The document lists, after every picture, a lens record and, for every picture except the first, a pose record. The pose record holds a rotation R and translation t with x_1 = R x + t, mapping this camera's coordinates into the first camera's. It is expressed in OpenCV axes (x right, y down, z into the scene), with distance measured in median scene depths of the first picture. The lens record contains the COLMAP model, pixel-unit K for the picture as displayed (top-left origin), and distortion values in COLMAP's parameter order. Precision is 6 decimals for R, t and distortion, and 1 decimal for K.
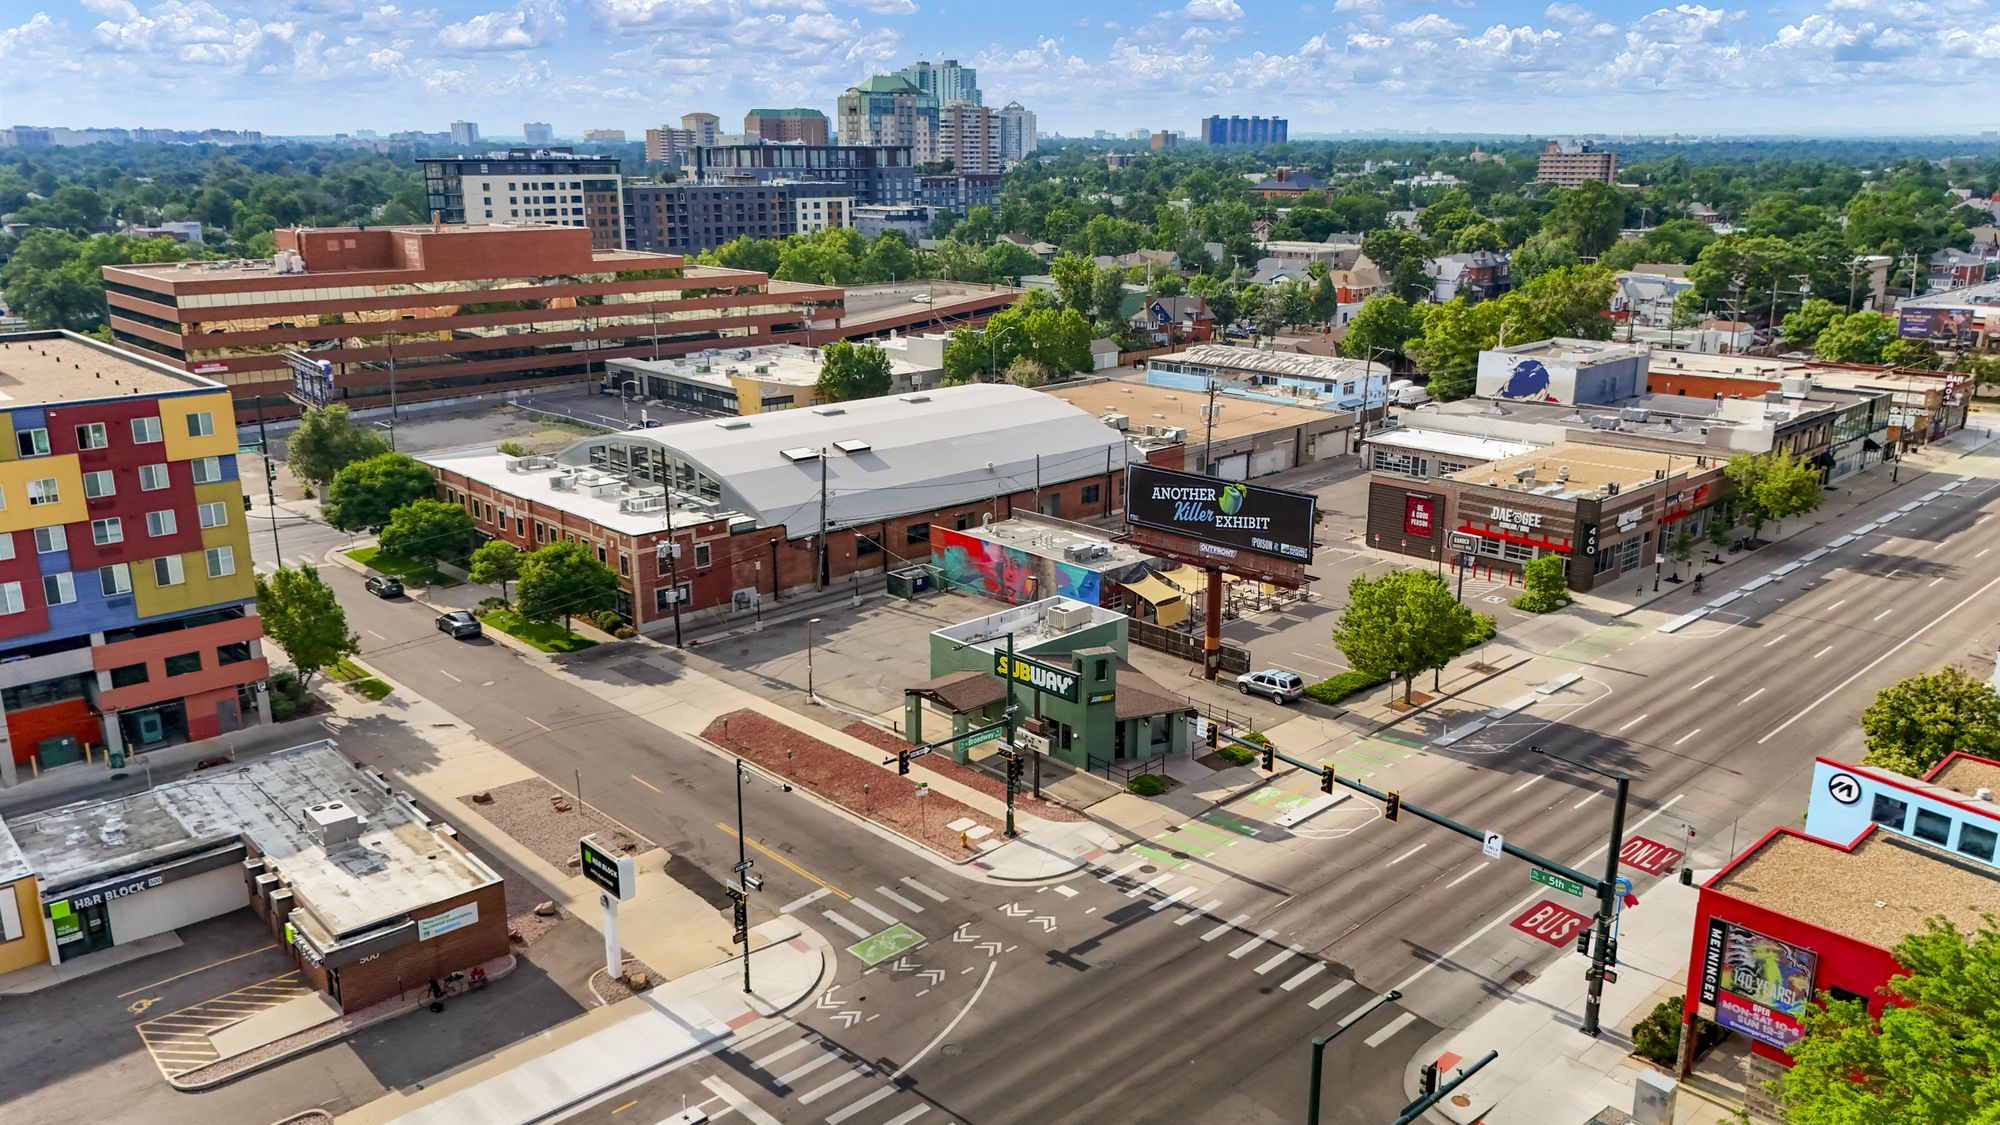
lens RADIAL K [[1471.7, 0, 997.9], [0, 1471.7, 556.9], [0, 0, 1]] dist [0.081579, -0.102204]
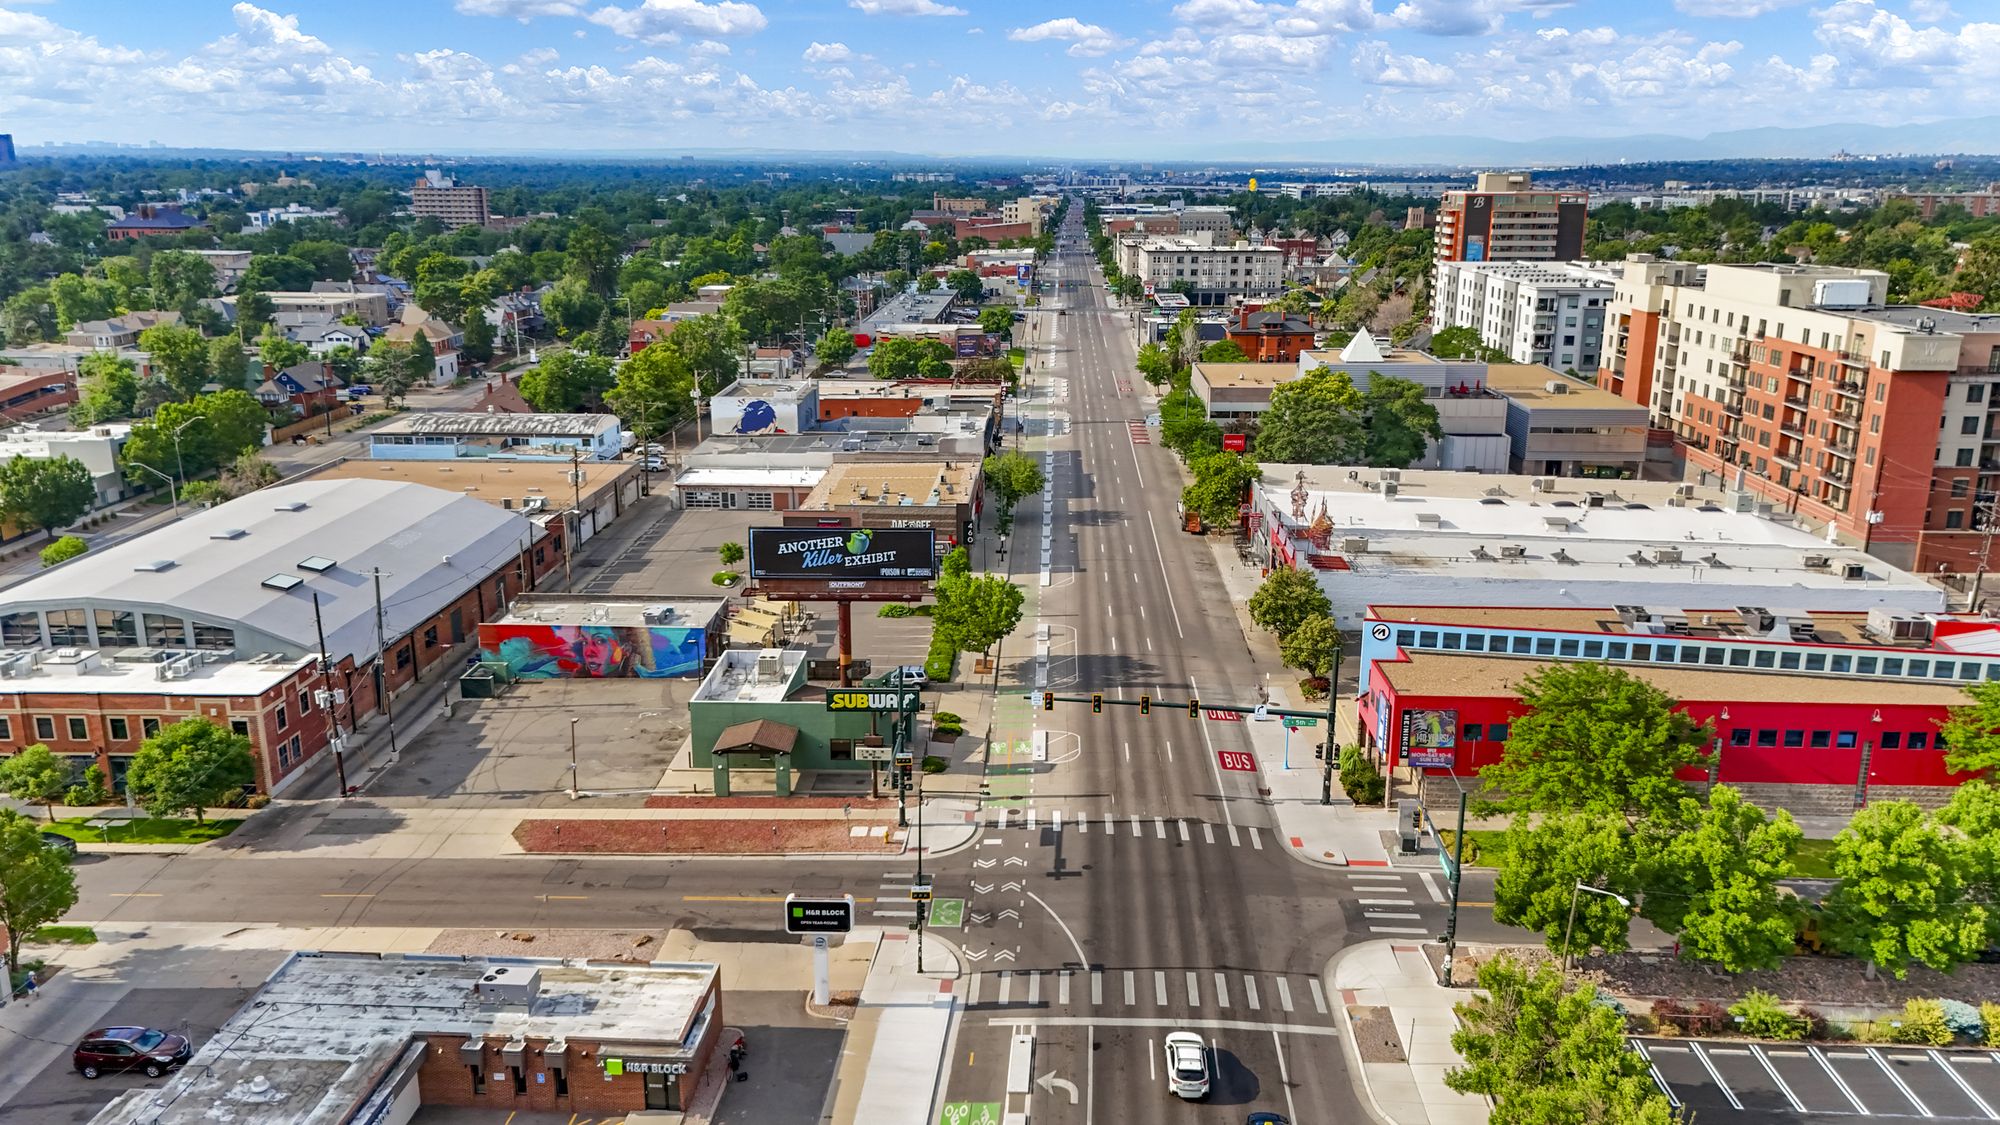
lens RADIAL K [[1471.6, 0, 1002.2], [0, 1471.6, 552.4], [0, 0, 1]] dist [0.084342, -0.101677]
pose [[0.713928, -0.173609, 0.678356, -0.525885], [0.183178, 0.981346, 0.058369, -0.070249], [-0.675835, 0.082588, 0.732411, -0.005622]]
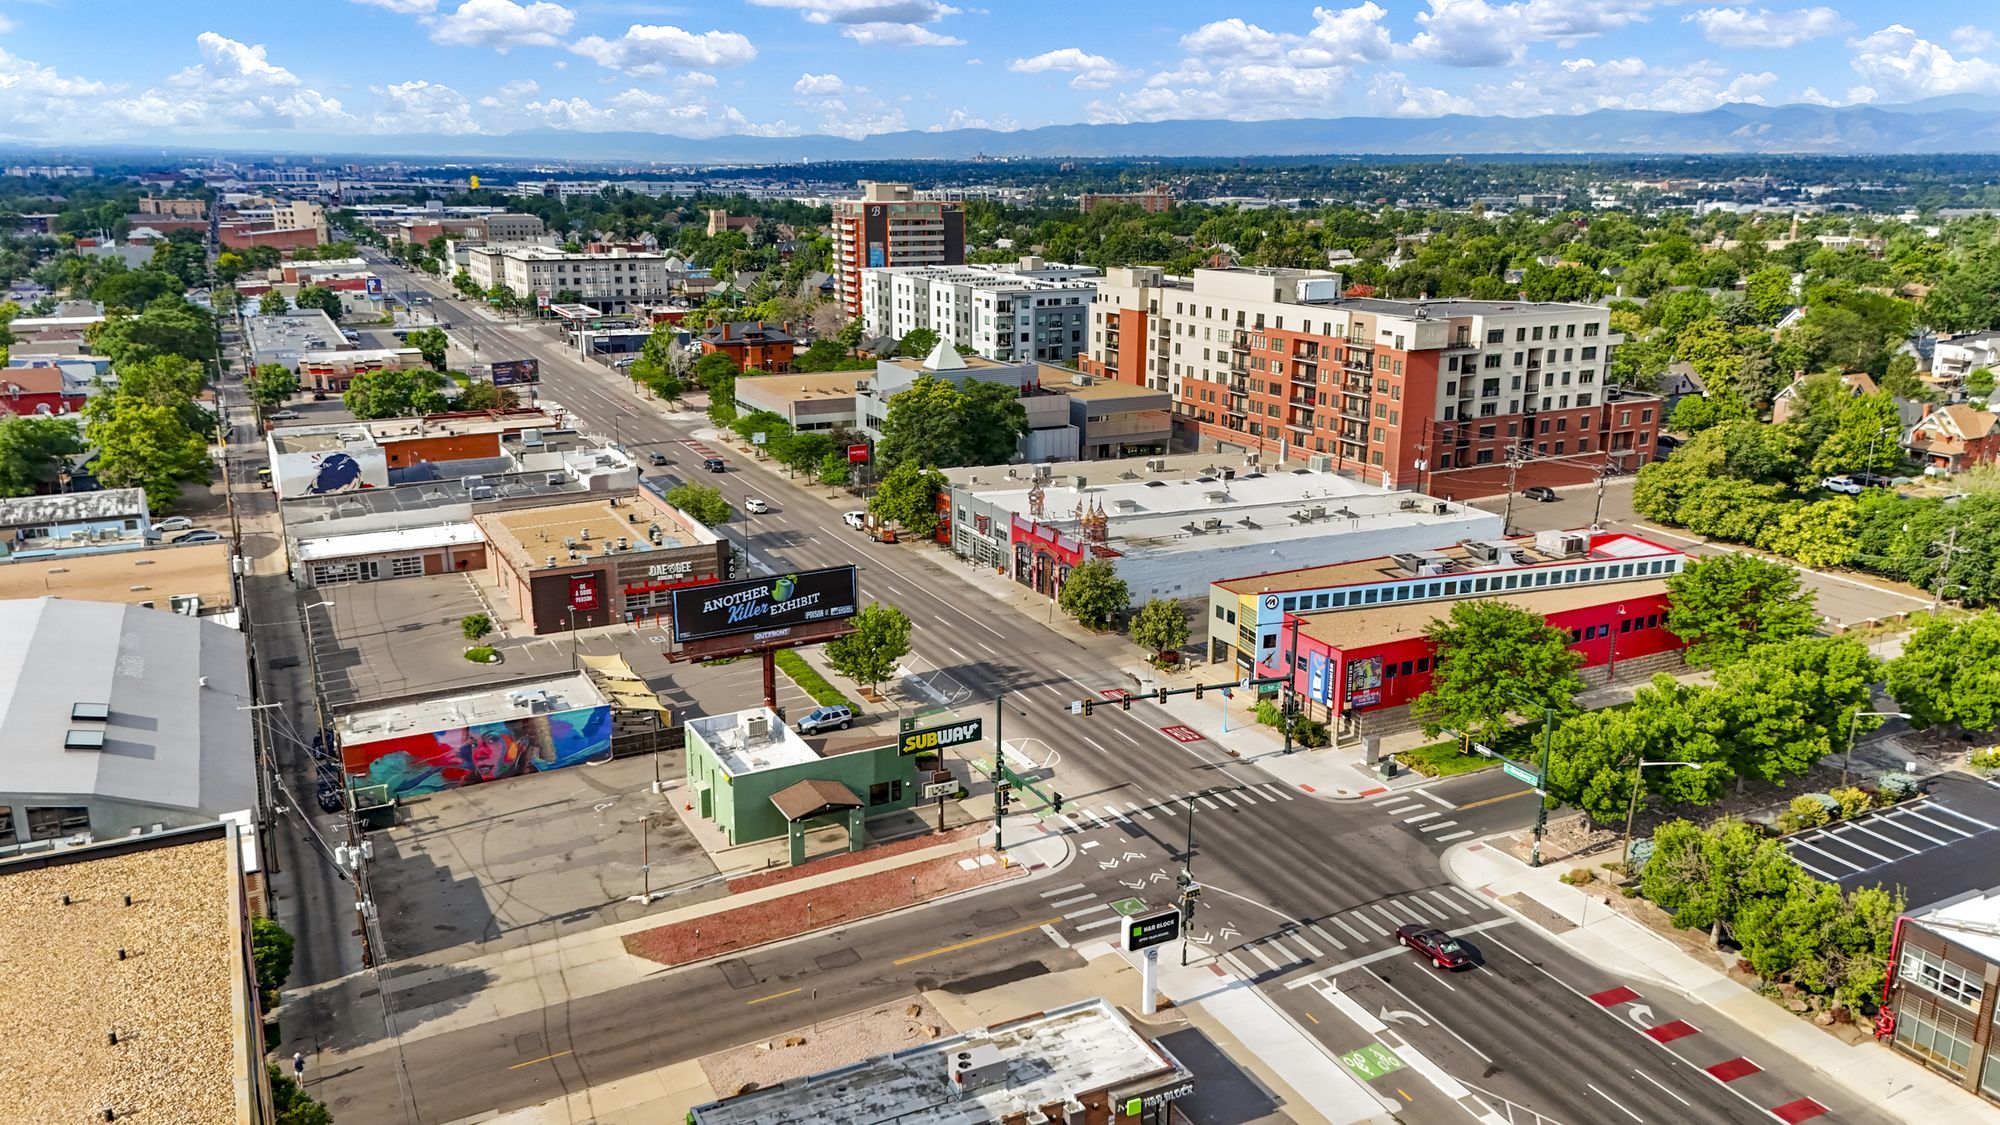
lens RADIAL K [[1465.4, 0, 1000.0], [0, 1465.4, 562.5], [0, 0, 1]] dist [0.123676, -0.203017]
pose [[0.275599, -0.247732, 0.928802, -0.802981], [0.252563, 0.950936, 0.178694, -0.202310], [-0.927500, 0.185333, 0.324646, 0.367313]]
